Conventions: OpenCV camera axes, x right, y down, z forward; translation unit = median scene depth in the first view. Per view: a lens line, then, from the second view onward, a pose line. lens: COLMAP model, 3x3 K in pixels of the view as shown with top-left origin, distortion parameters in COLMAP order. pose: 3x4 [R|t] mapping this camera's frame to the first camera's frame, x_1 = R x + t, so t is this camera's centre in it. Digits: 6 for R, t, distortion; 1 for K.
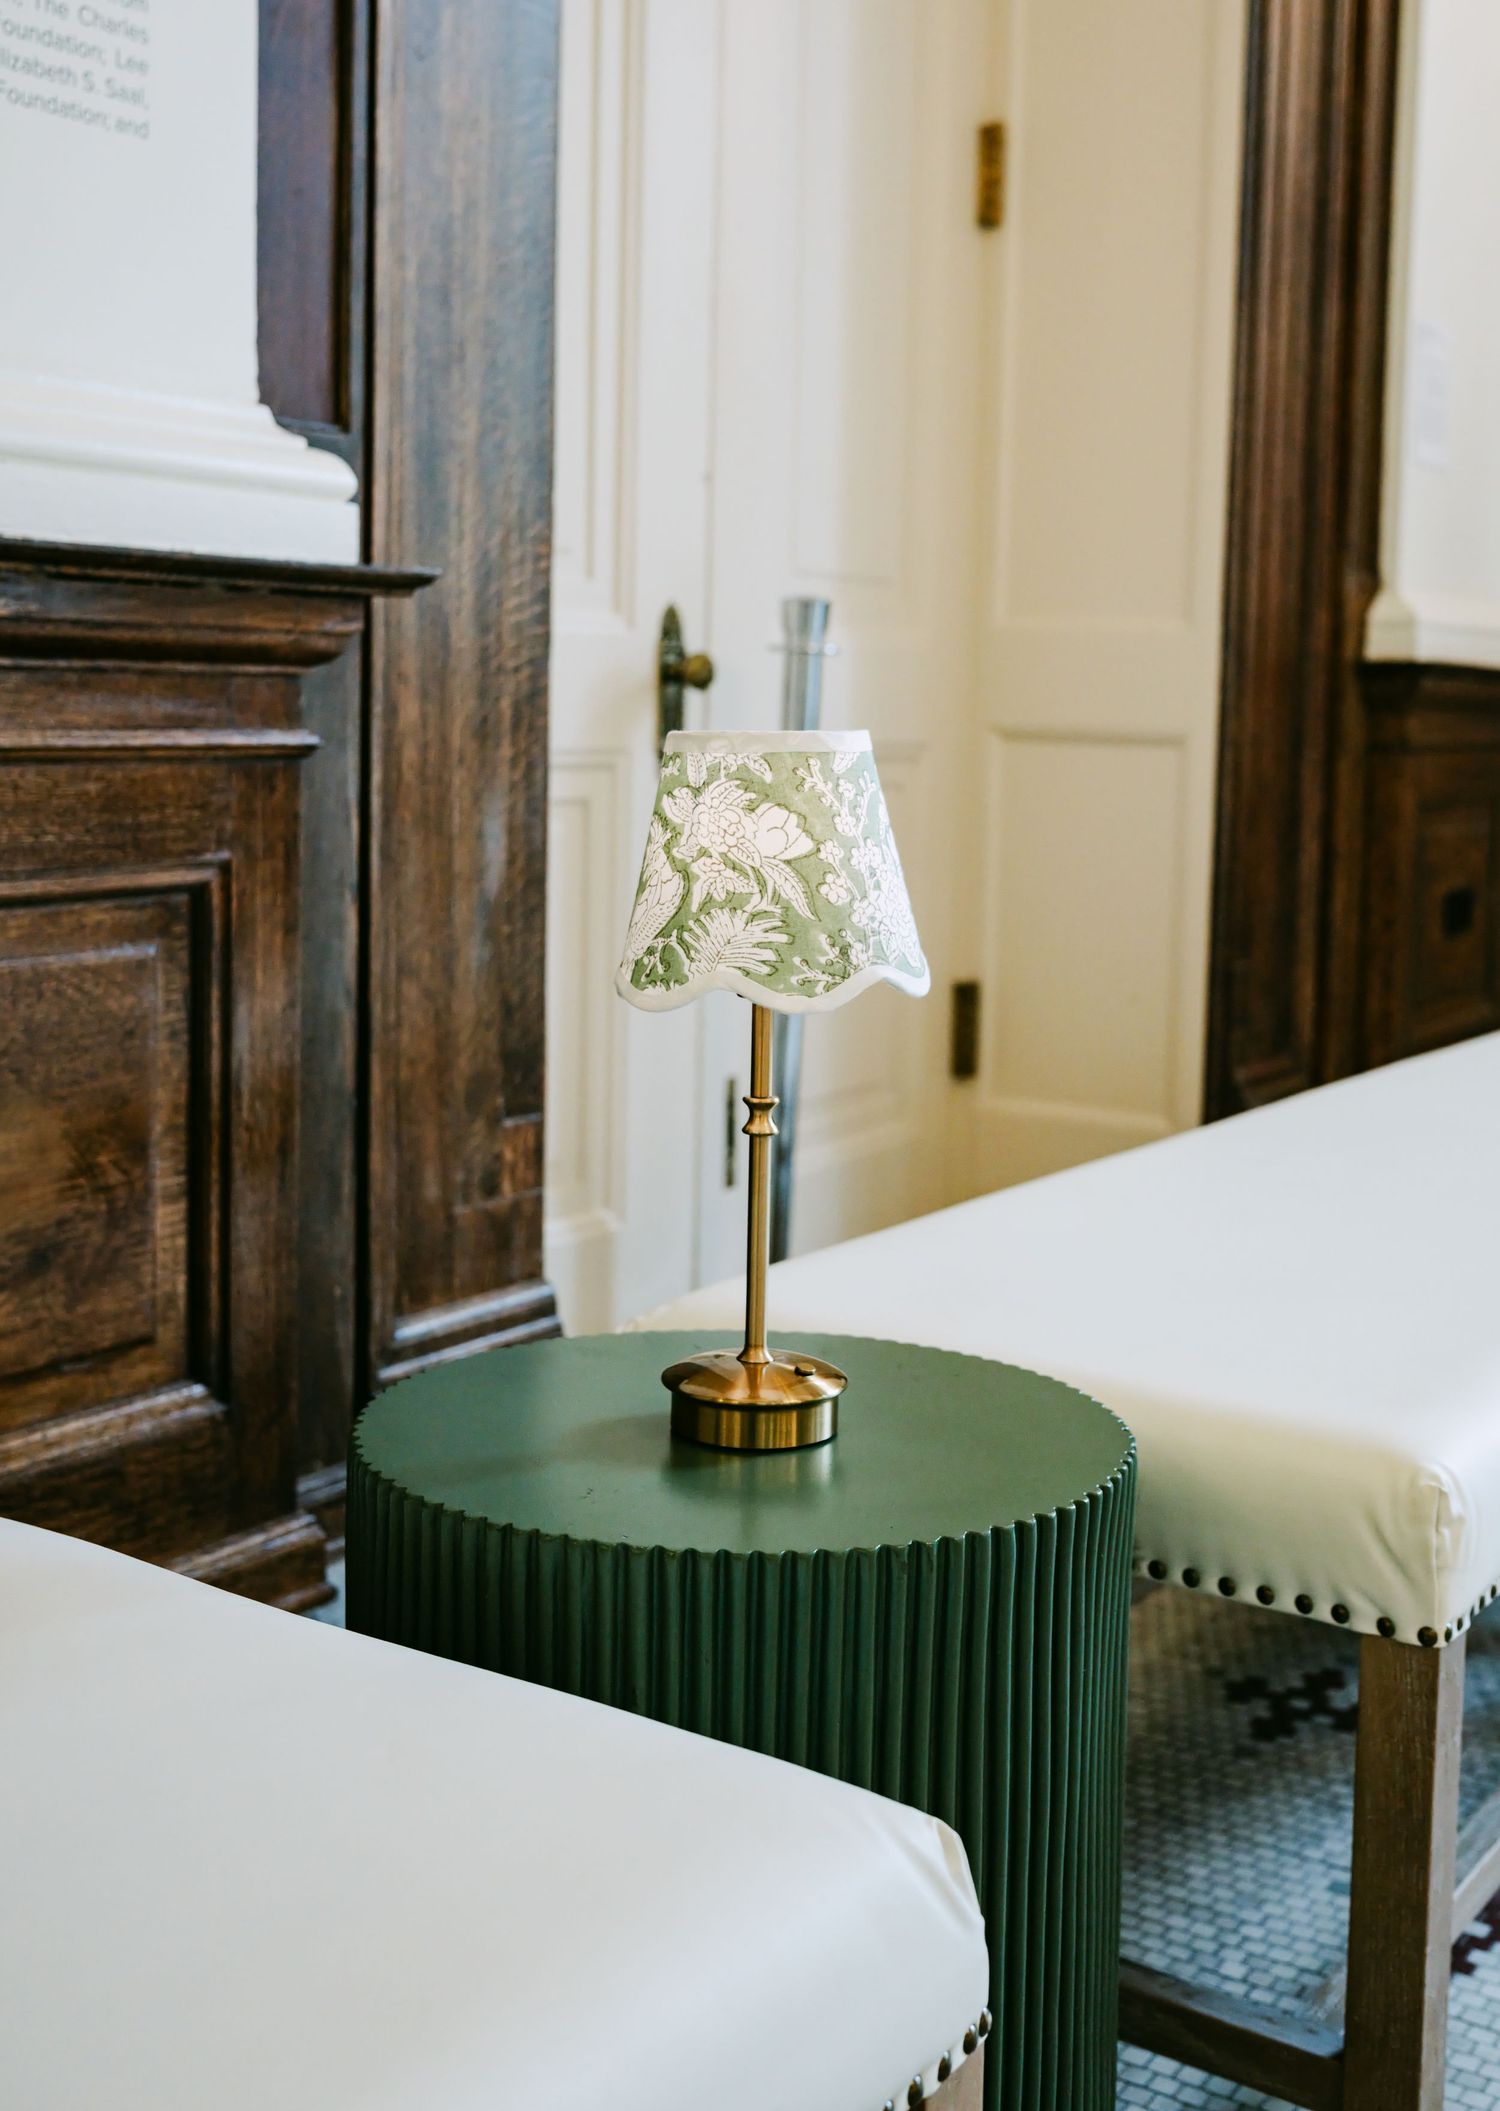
lens RADIAL K [[2344.7, 0, 739.0], [0, 2344.7, 961.1], [0, 0, 1]] dist [-0.001982, 0.000000]
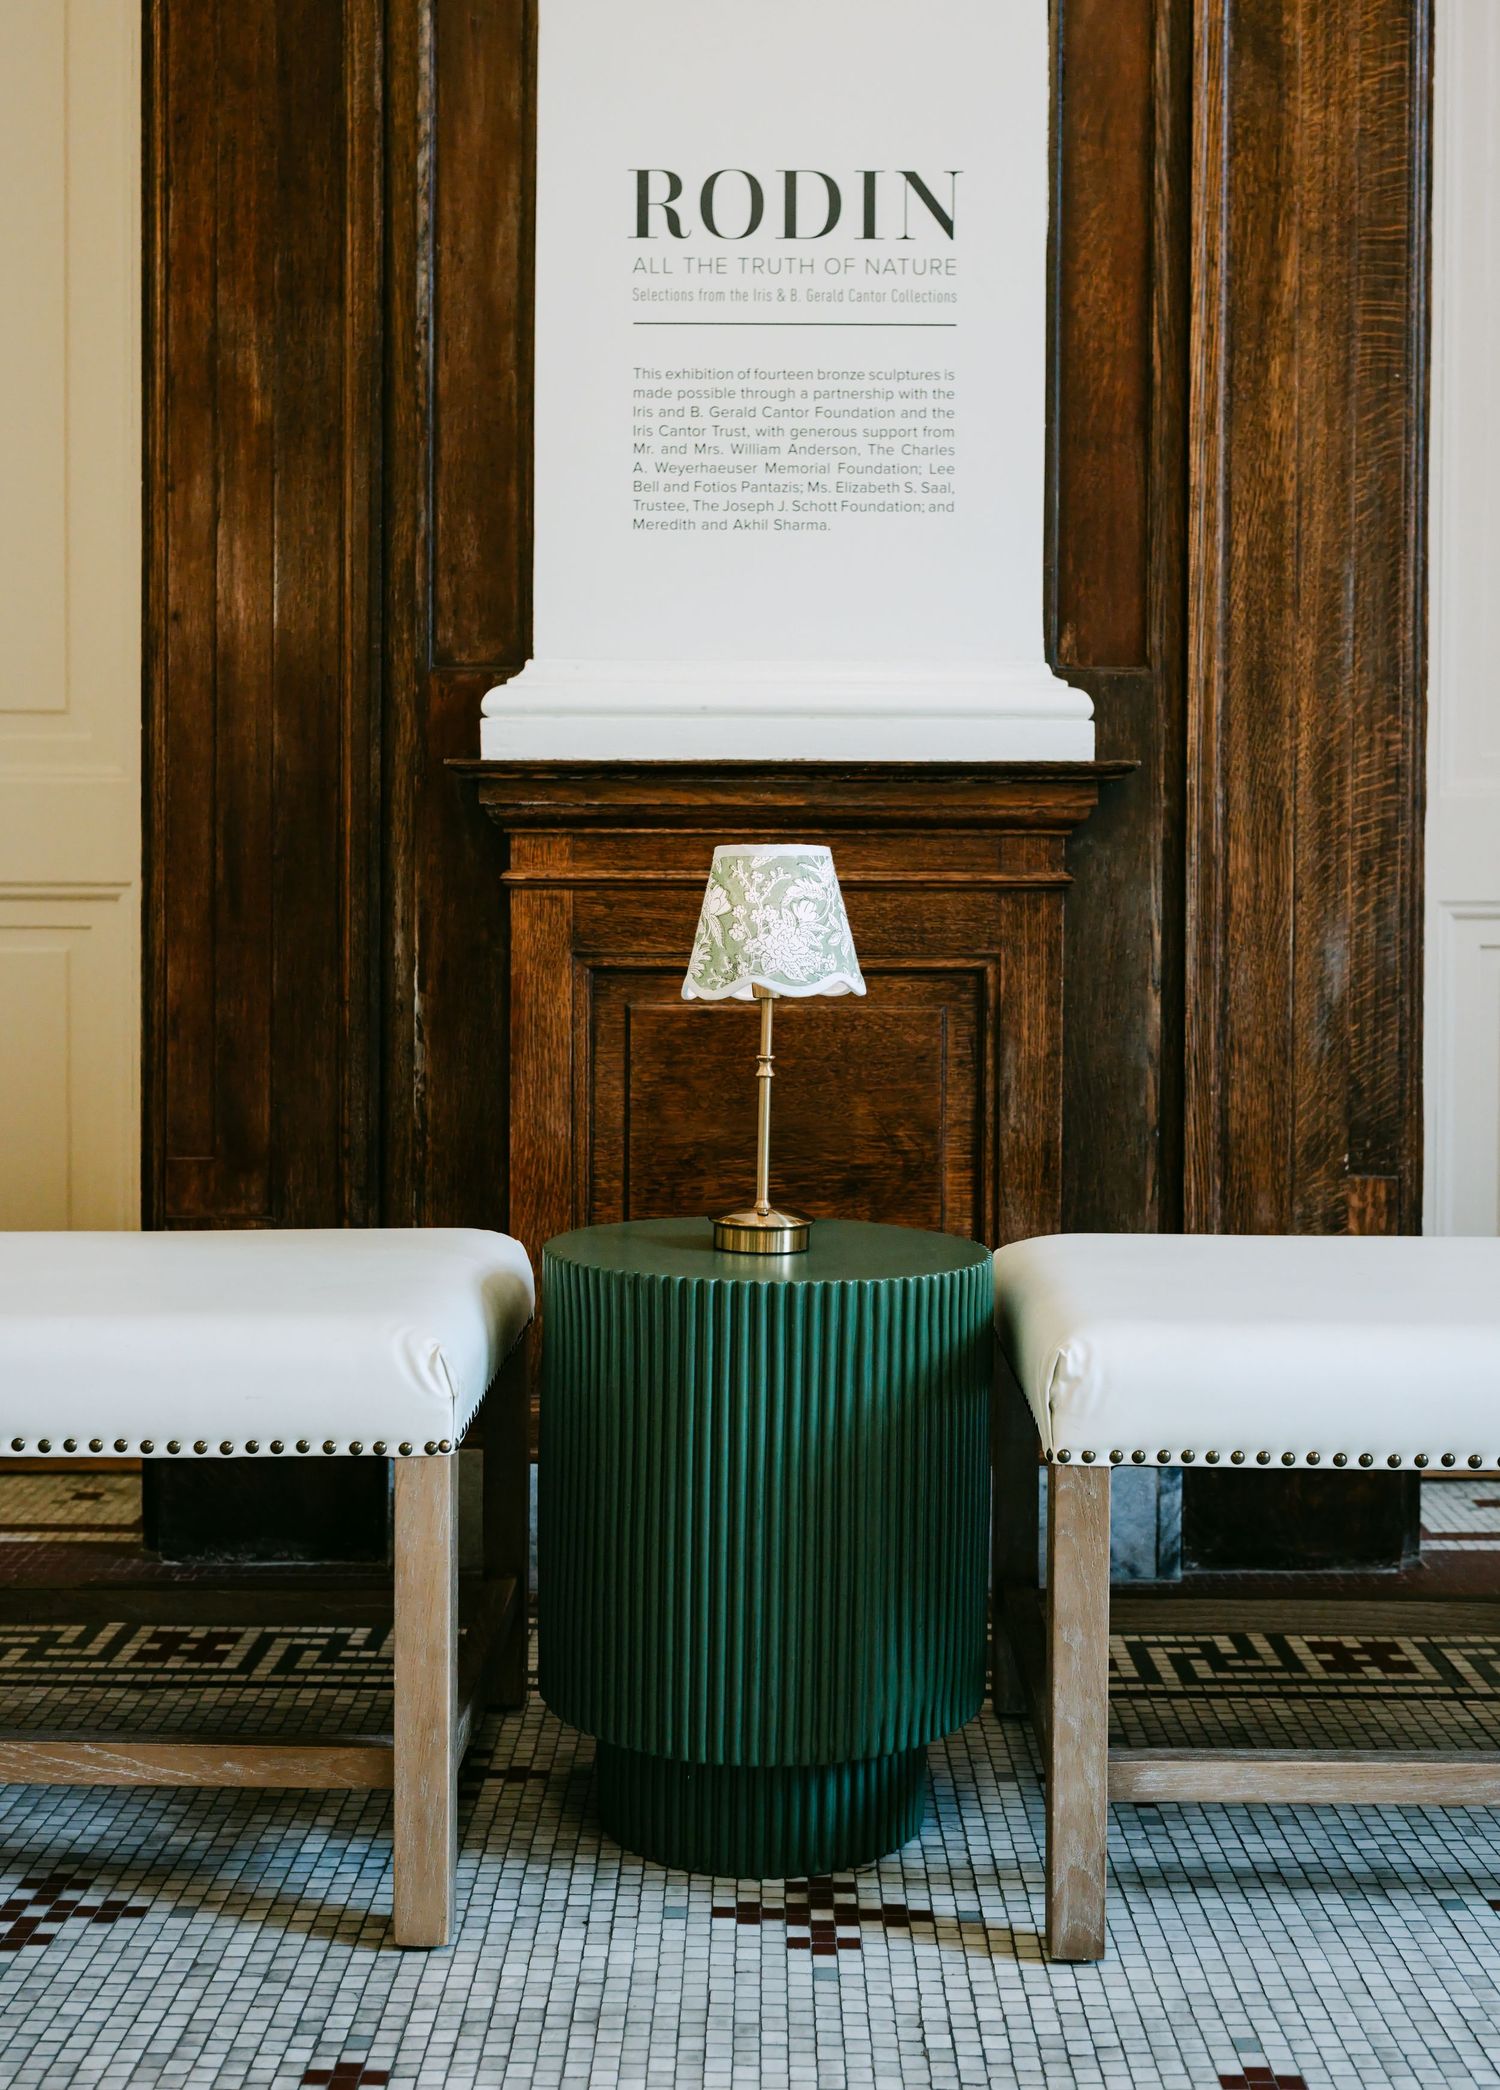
lens RADIAL K [[2193.5, 0, 753.0], [0, 2193.5, 1033.2], [0, 0, 1]] dist [-0.001460, 0.000000]
pose [[0.565337, 0.035619, -0.824090, 0.883716], [-0.082863, 0.996466, -0.013776, 0.042265], [0.820687, 0.076075, 0.566291, 0.041439]]
